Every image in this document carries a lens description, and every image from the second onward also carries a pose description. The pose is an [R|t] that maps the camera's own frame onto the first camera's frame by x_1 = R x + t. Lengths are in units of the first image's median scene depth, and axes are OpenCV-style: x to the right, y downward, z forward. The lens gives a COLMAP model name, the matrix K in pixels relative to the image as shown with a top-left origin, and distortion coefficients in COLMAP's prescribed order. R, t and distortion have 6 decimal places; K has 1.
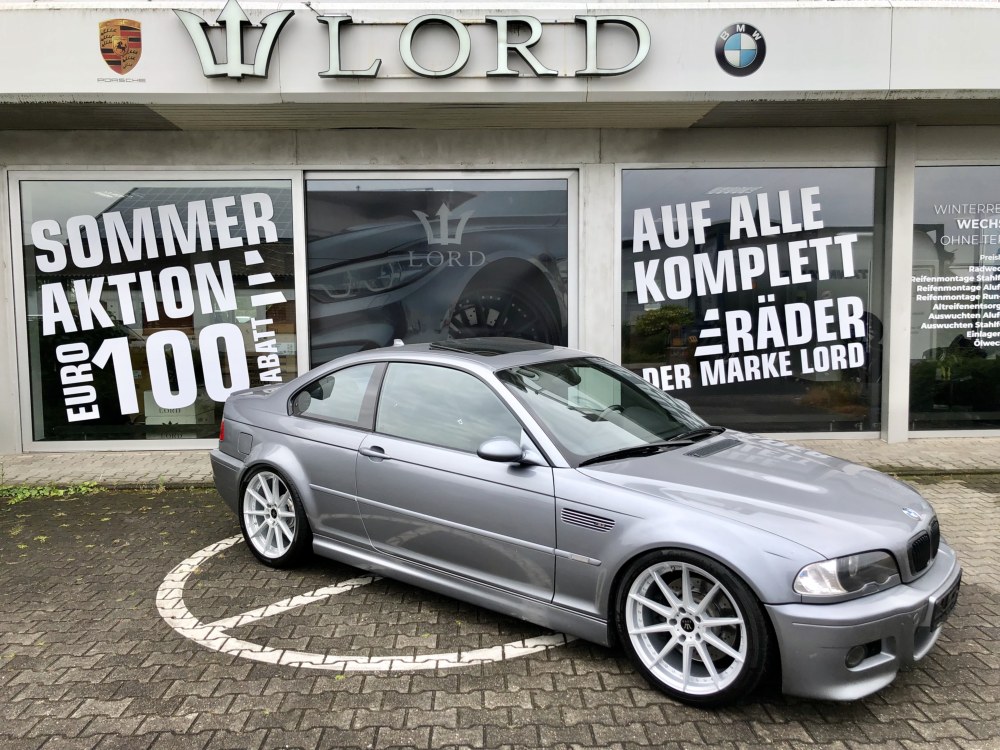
lens RADIAL K [[827.6, 0, 500.0], [0, 827.6, 375.0], [0, 0, 1]] dist [0.011619, 0.006086]
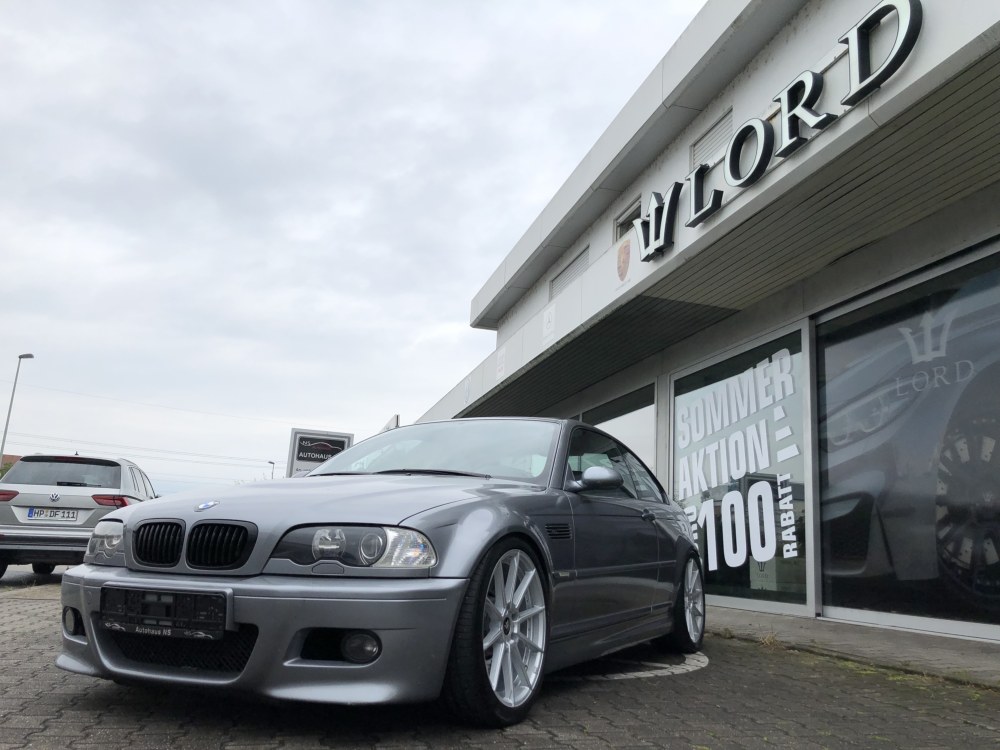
lens RADIAL K [[816.5, 0, 500.0], [0, 816.5, 375.0], [0, 0, 1]] dist [0.004494, 0.015230]
pose [[0.222519, -0.190875, -0.956061, 0.565573], [-0.126424, 0.966718, -0.222427, 0.073281], [0.966697, 0.170363, 0.190982, 0.475768]]
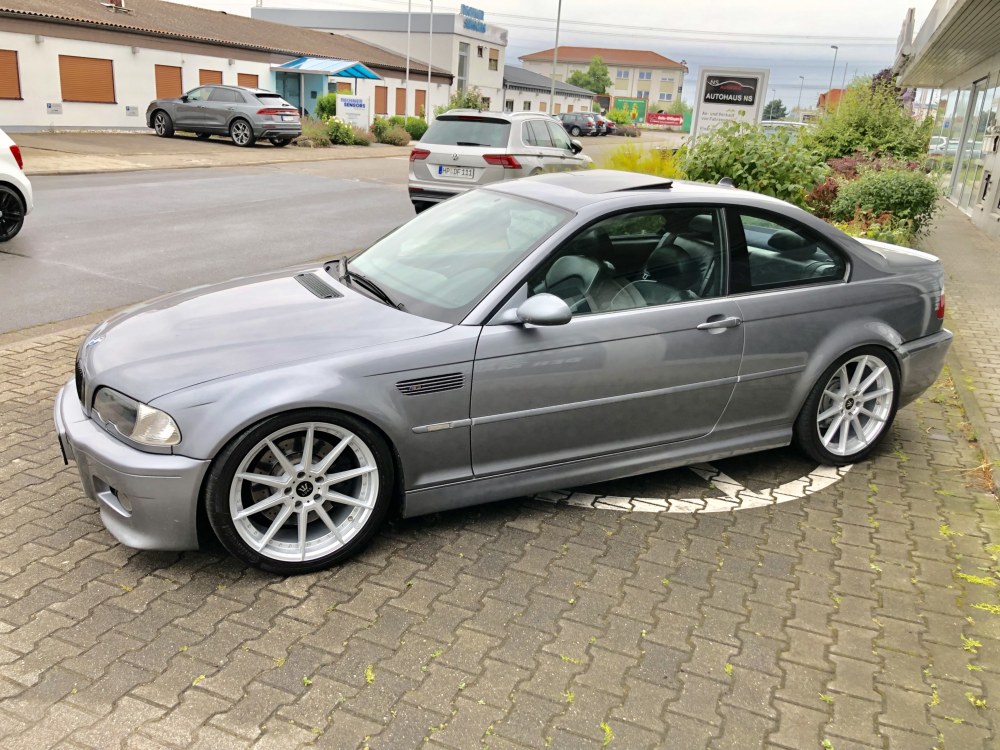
lens RADIAL K [[816.3, 0, 500.0], [0, 816.3, 375.0], [0, 0, 1]] dist [0.005002, 0.002189]
pose [[-0.423367, 0.265676, -0.866127, 0.472443], [-0.121997, 0.930608, 0.345088, -0.076448], [0.897706, 0.251764, -0.361577, 0.749139]]
